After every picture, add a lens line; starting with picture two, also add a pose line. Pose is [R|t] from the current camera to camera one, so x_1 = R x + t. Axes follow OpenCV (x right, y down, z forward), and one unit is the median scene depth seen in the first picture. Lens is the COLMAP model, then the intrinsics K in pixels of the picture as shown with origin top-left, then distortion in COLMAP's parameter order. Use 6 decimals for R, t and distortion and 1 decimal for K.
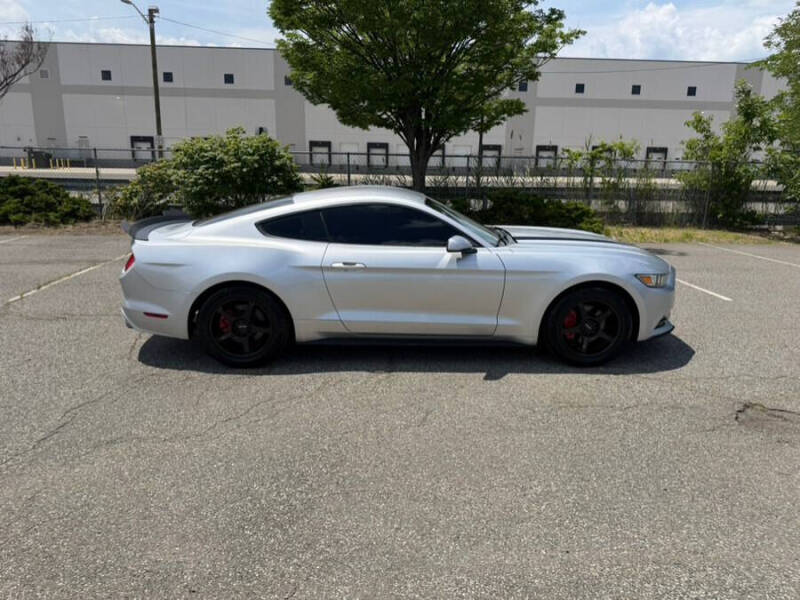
lens RADIAL K [[566.1, 0, 394.8], [0, 566.1, 298.1], [0, 0, 1]] dist [0.032133, -0.039585]
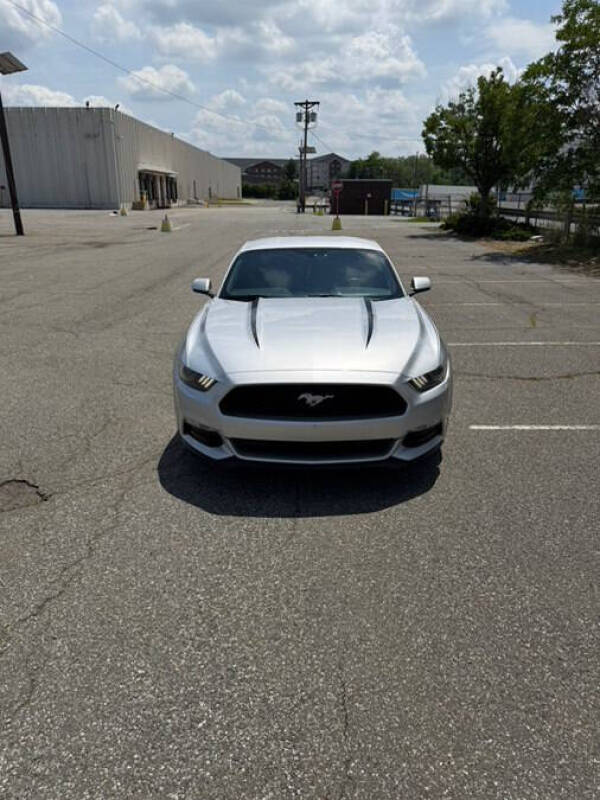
lens RADIAL K [[566.1, 0, 300.2], [0, 566.1, 395.0], [0, 0, 1]] dist [0.032133, -0.039585]
pose [[-0.038326, 0.312780, -0.949052, 1.191908], [-0.237687, 0.919638, 0.312684, -0.280656], [0.970586, 0.237561, 0.039098, 1.125536]]
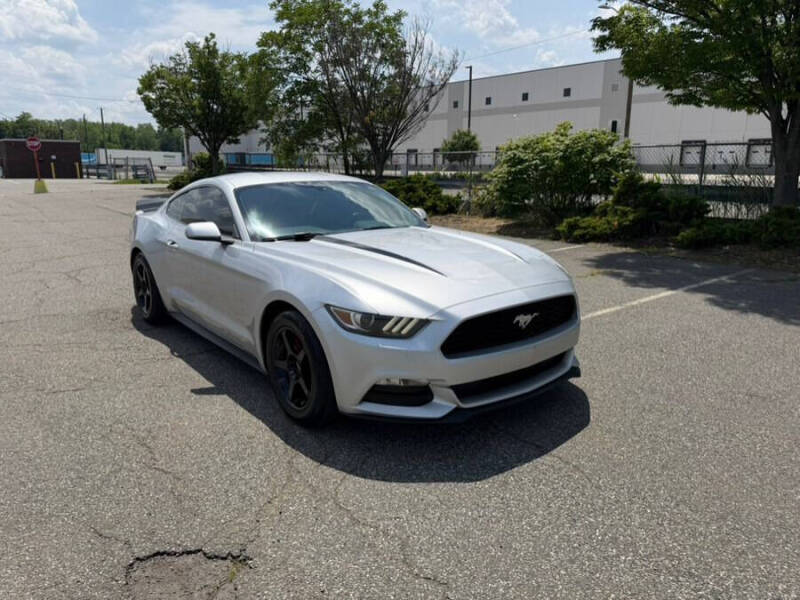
lens RADIAL K [[566.1, 0, 392.4], [0, 566.1, 298.8], [0, 0, 1]] dist [0.032133, -0.039585]
pose [[0.597926, 0.169602, -0.783403, 0.938509], [-0.177647, 0.981092, 0.076813, -0.106564], [0.781618, 0.093240, 0.616749, 0.648245]]
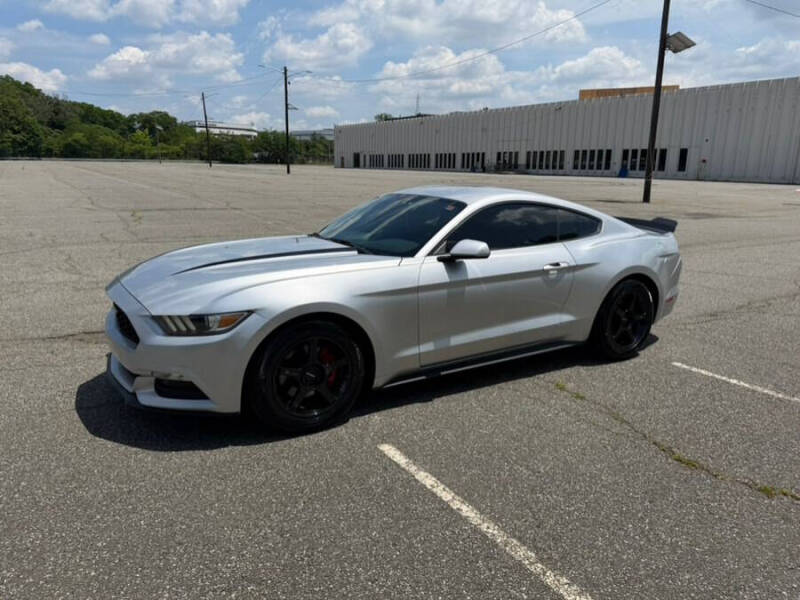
lens RADIAL K [[566.1, 0, 403.4], [0, 566.1, 298.8], [0, 0, 1]] dist [0.032133, -0.039585]
pose [[-0.856395, 0.087467, -0.508858, 0.579800], [-0.150446, 0.900508, 0.407984, -0.436448], [0.493916, 0.425952, -0.758032, 1.918860]]
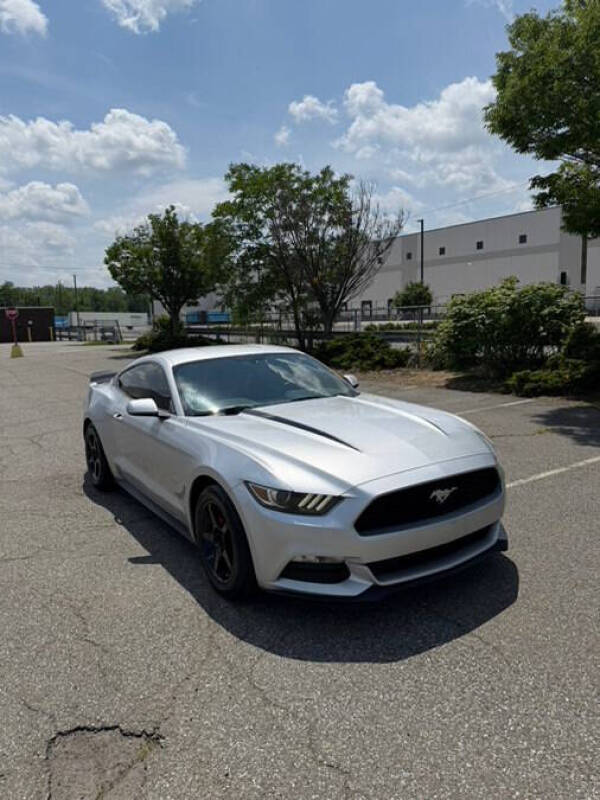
lens RADIAL K [[566.1, 0, 292.3], [0, 566.1, 398.7], [0, 0, 1]] dist [0.032133, -0.039585]
pose [[0.515550, 0.087620, -0.852368, 0.984751], [-0.156547, 0.987647, 0.006839, -0.146725], [0.842438, 0.129910, 0.522898, 0.666716]]
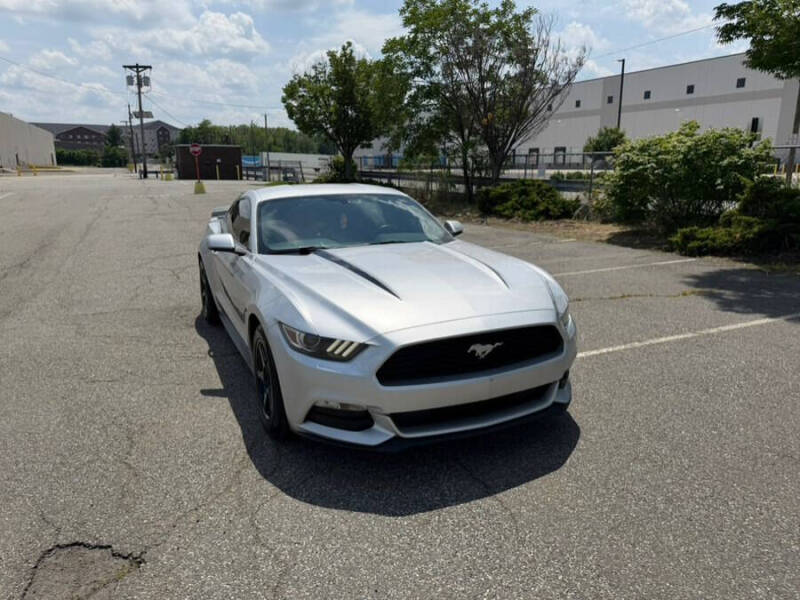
lens RADIAL K [[566.1, 0, 397.4], [0, 566.1, 299.7], [0, 0, 1]] dist [0.032133, -0.039585]
pose [[0.387229, 0.196261, -0.900853, 1.026877], [-0.202990, 0.971254, 0.124344, -0.169463], [0.899360, 0.134714, 0.415937, 0.826230]]
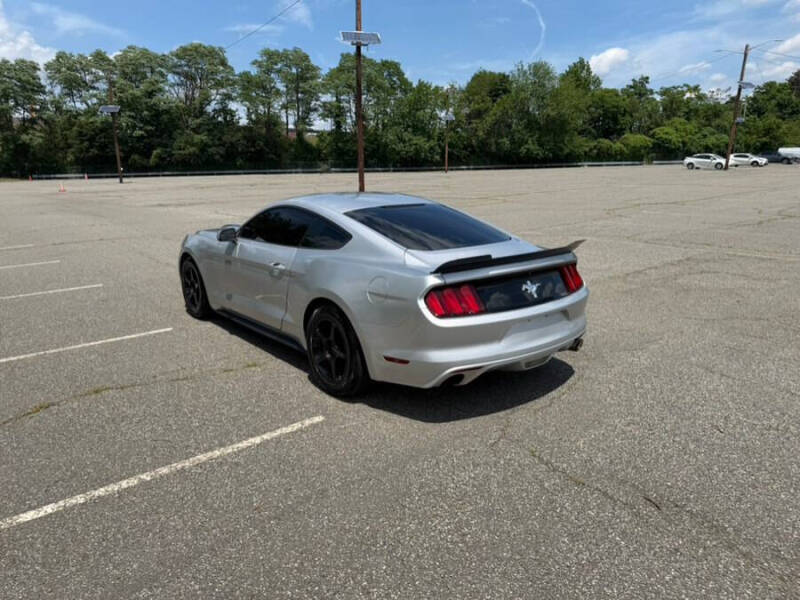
lens RADIAL K [[566.1, 0, 394.1], [0, 566.1, 305.1], [0, 0, 1]] dist [0.032133, -0.039585]
pose [[-0.609751, -0.195261, 0.768164, -0.998409], [0.191712, 0.904066, 0.381982, -0.430144], [-0.769058, 0.380180, -0.513822, 1.713559]]
